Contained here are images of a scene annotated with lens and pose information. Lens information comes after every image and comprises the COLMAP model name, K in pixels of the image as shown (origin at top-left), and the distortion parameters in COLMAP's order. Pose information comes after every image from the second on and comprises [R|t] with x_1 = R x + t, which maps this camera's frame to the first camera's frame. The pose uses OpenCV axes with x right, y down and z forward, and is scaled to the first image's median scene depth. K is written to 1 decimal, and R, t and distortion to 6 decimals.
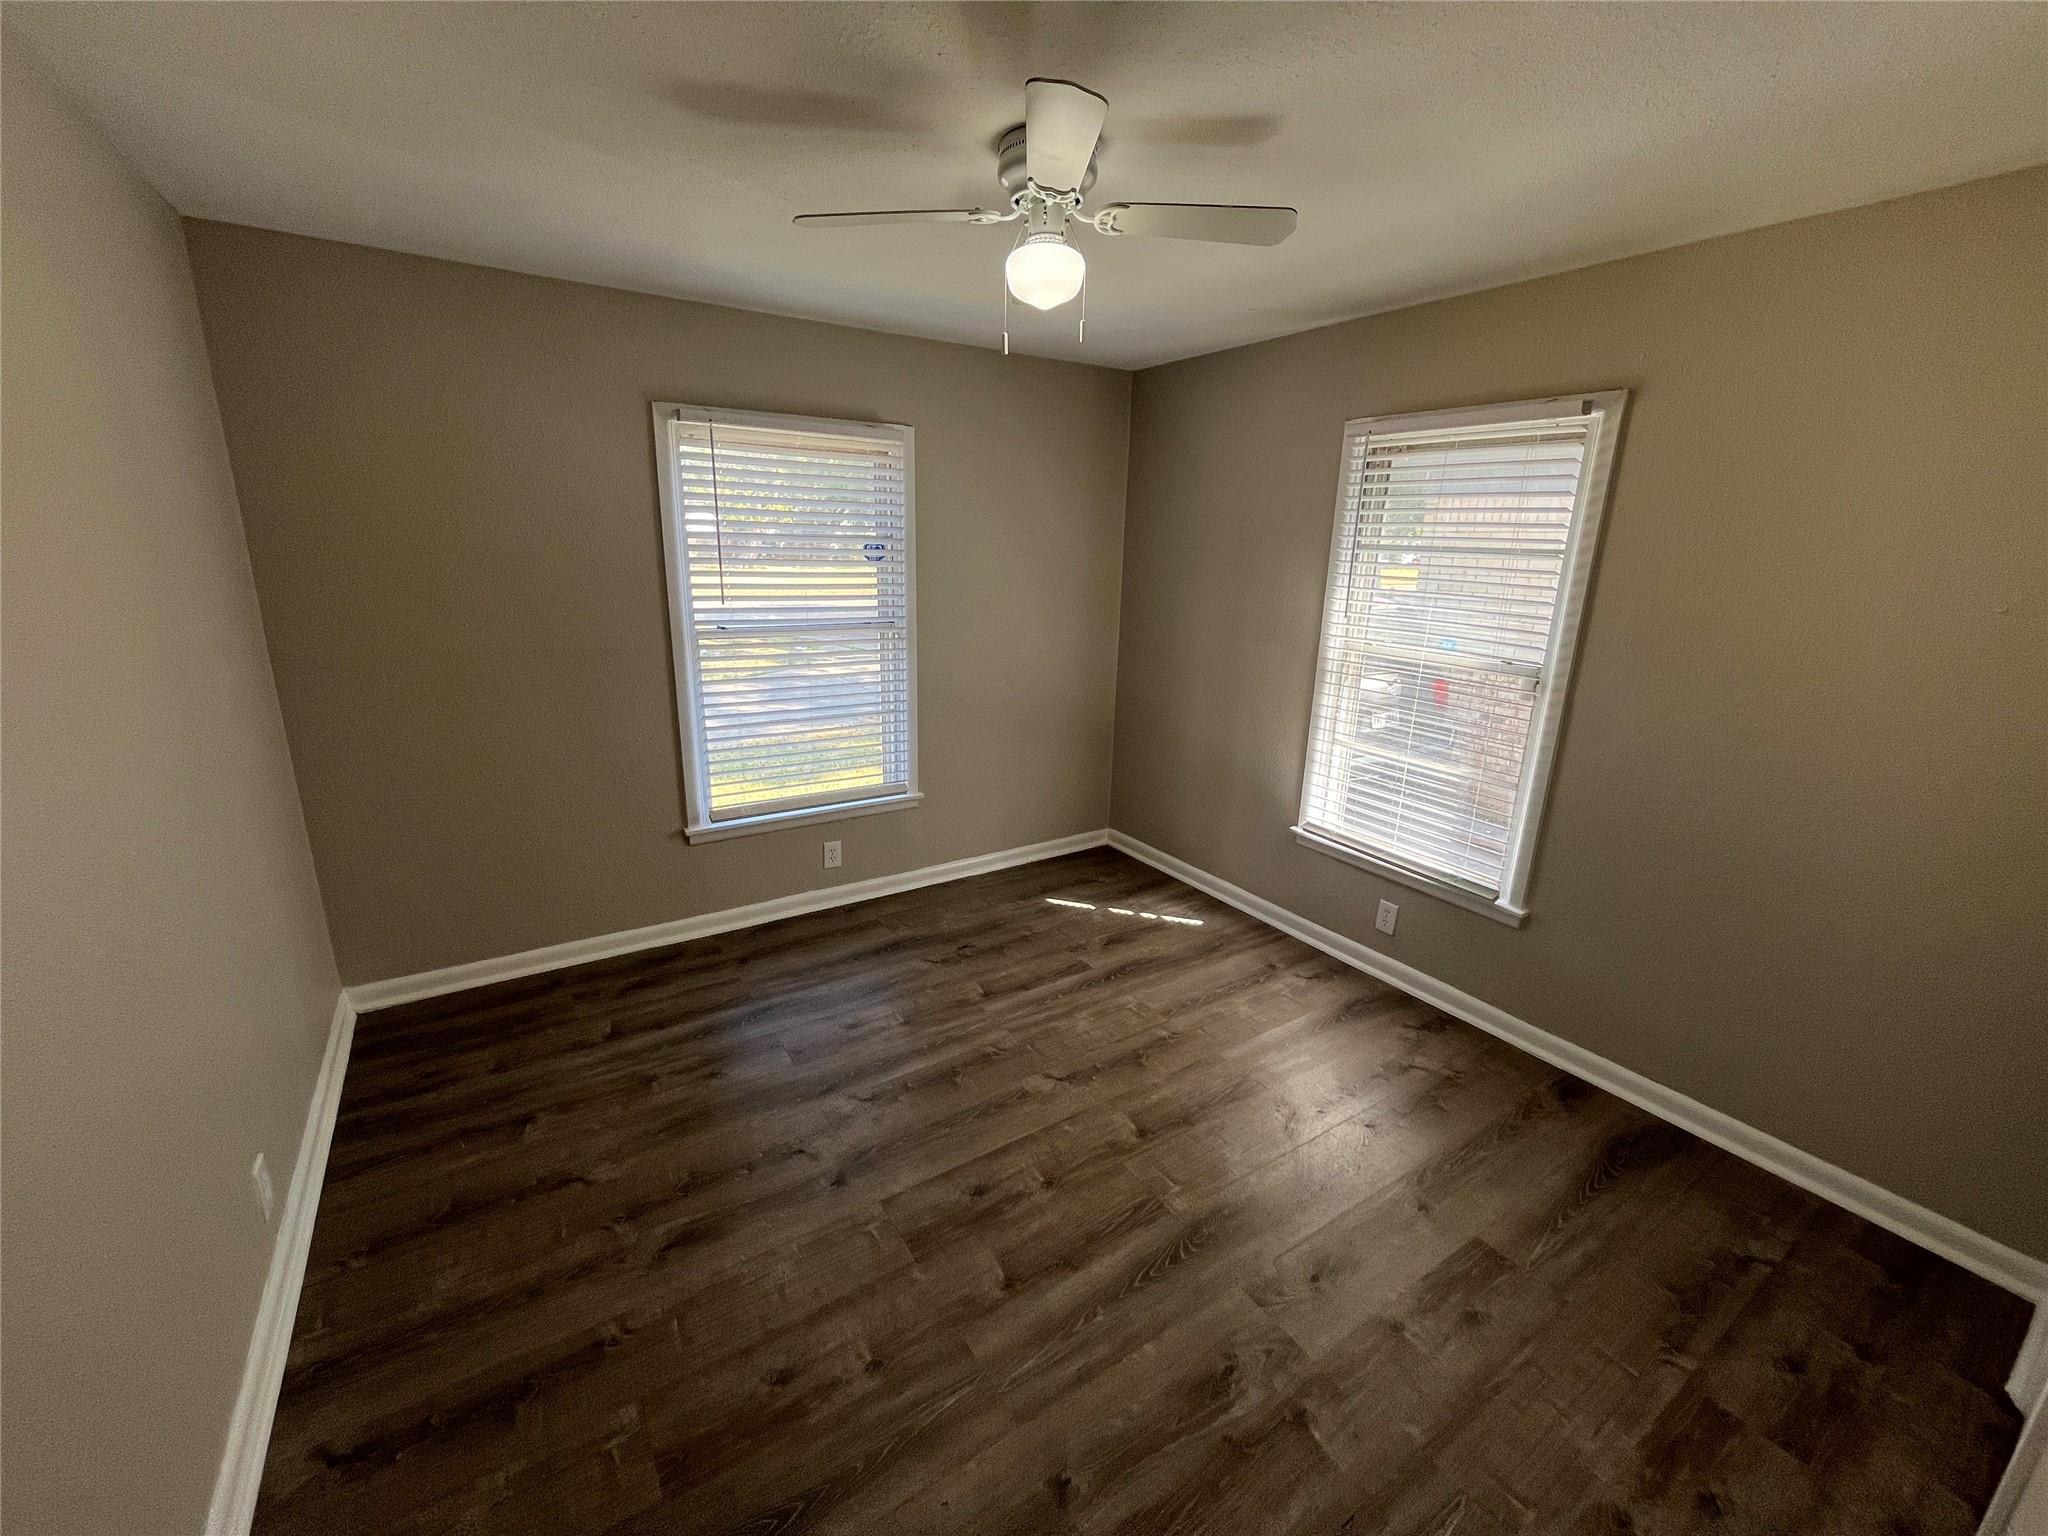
lens RADIAL K [[829.4, 0, 1022.3], [0, 829.4, 765.8], [0, 0, 1]] dist [-0.000464, -0.001013]
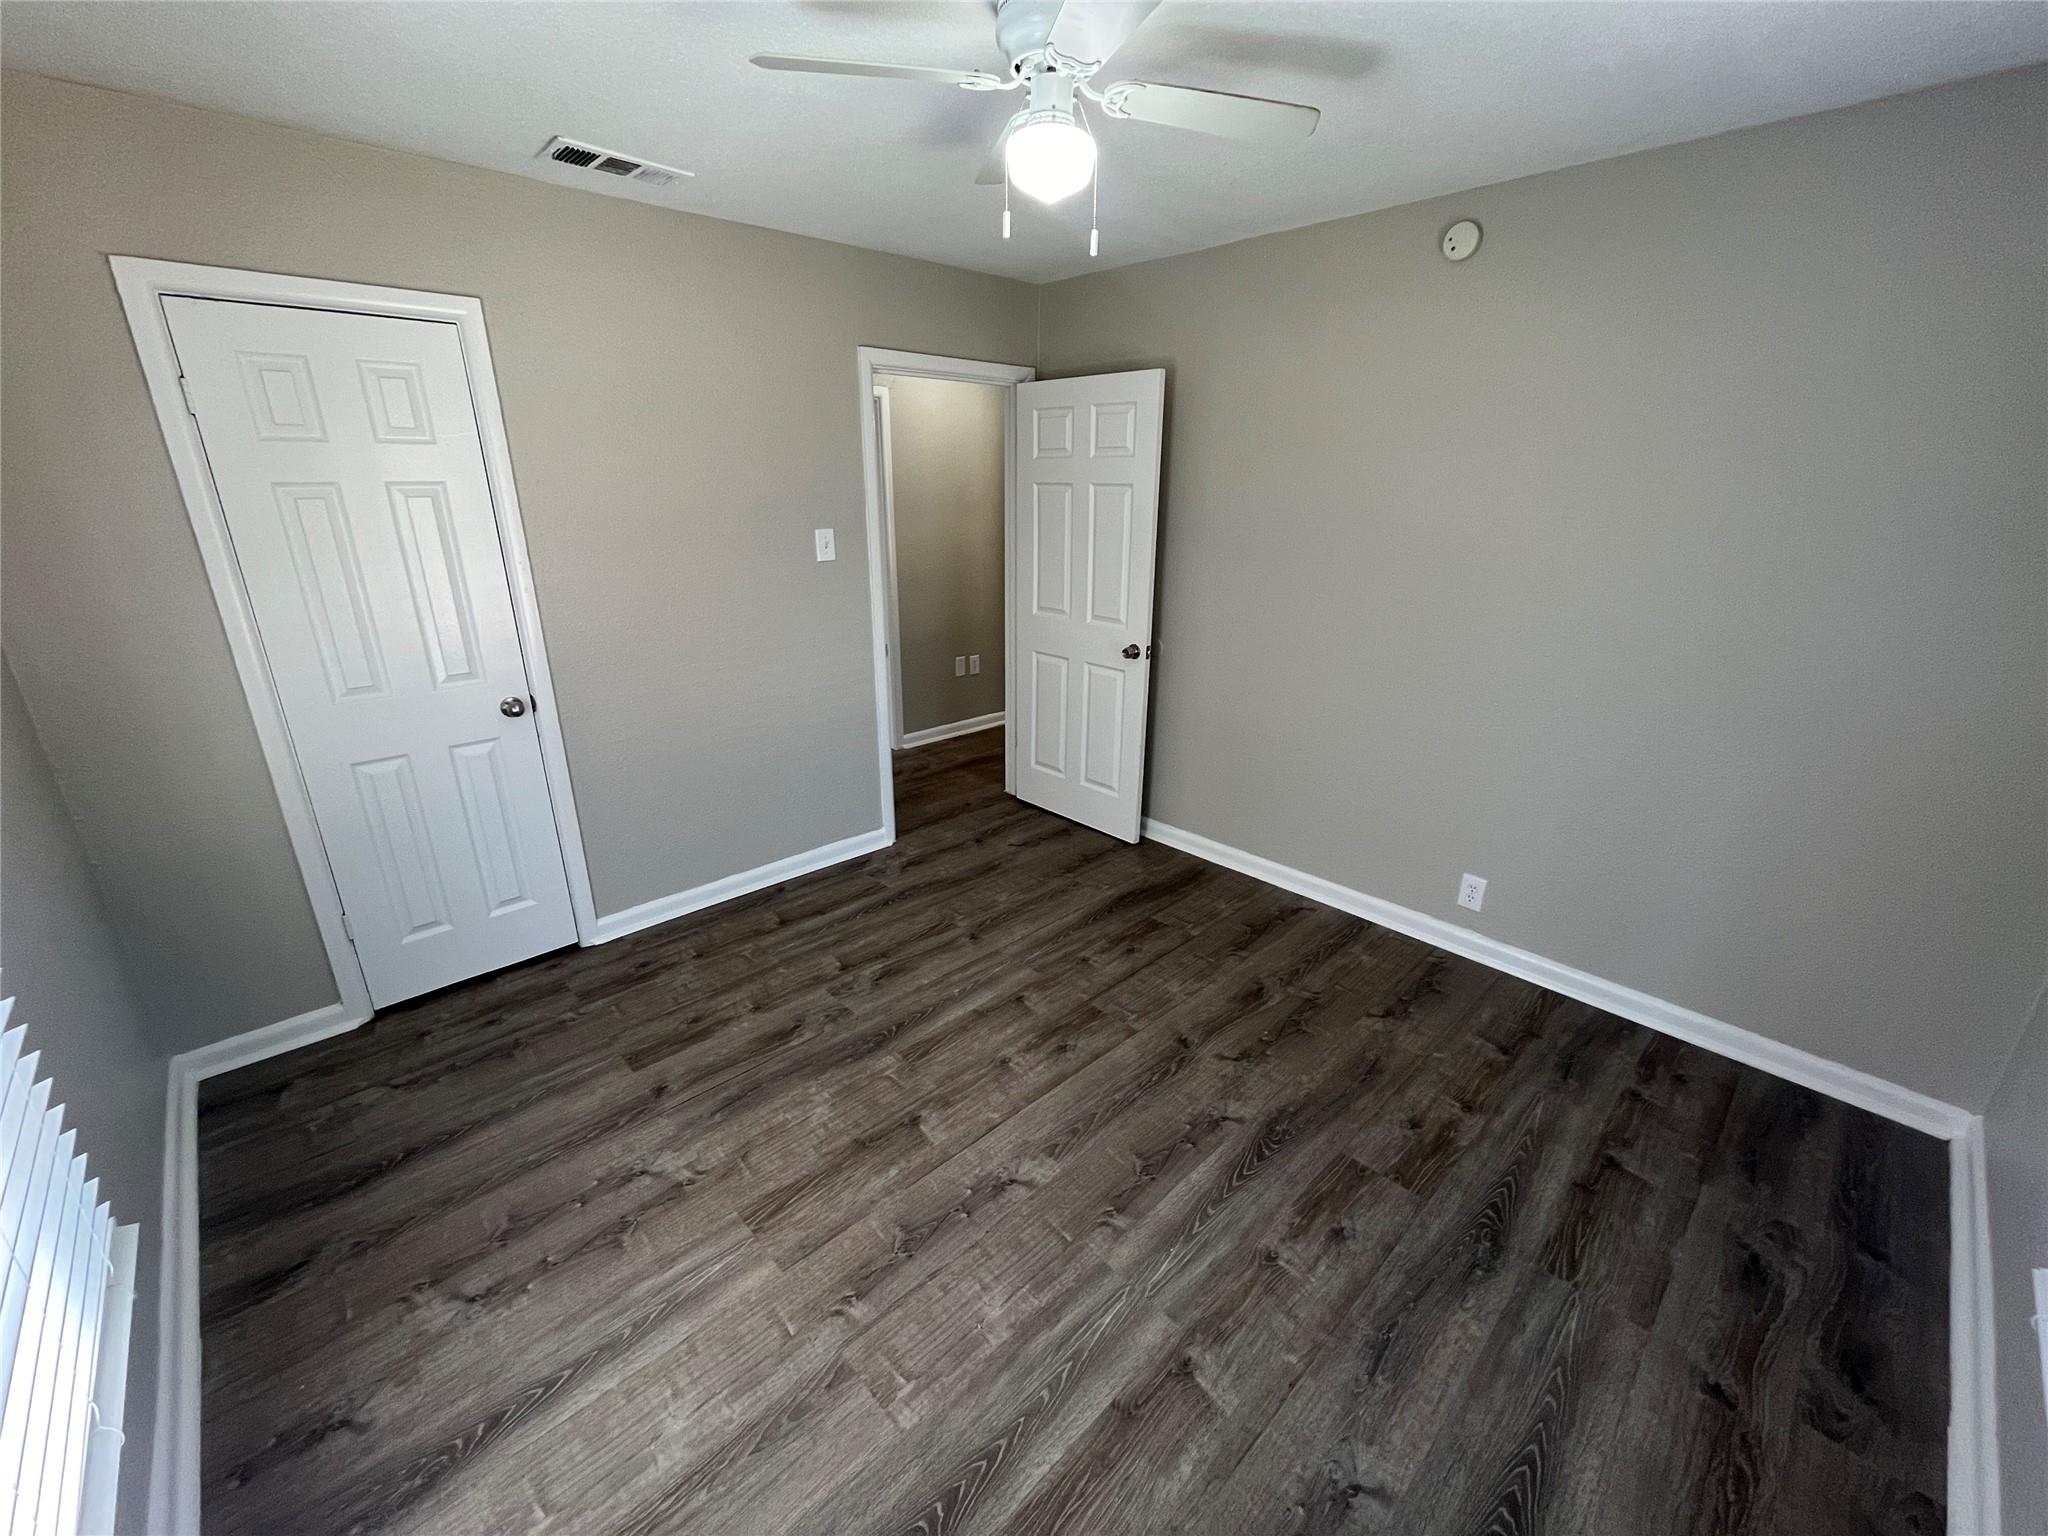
lens RADIAL K [[829.4, 0, 1020.9], [0, 829.4, 768.9], [0, 0, 1]] dist [-0.000464, -0.001013]
pose [[-0.983858, 0.032881, -0.175904, 0.183958], [-0.072391, 0.825825, 0.559261, -0.425147], [0.163655, 0.562967, -0.810114, 1.608084]]
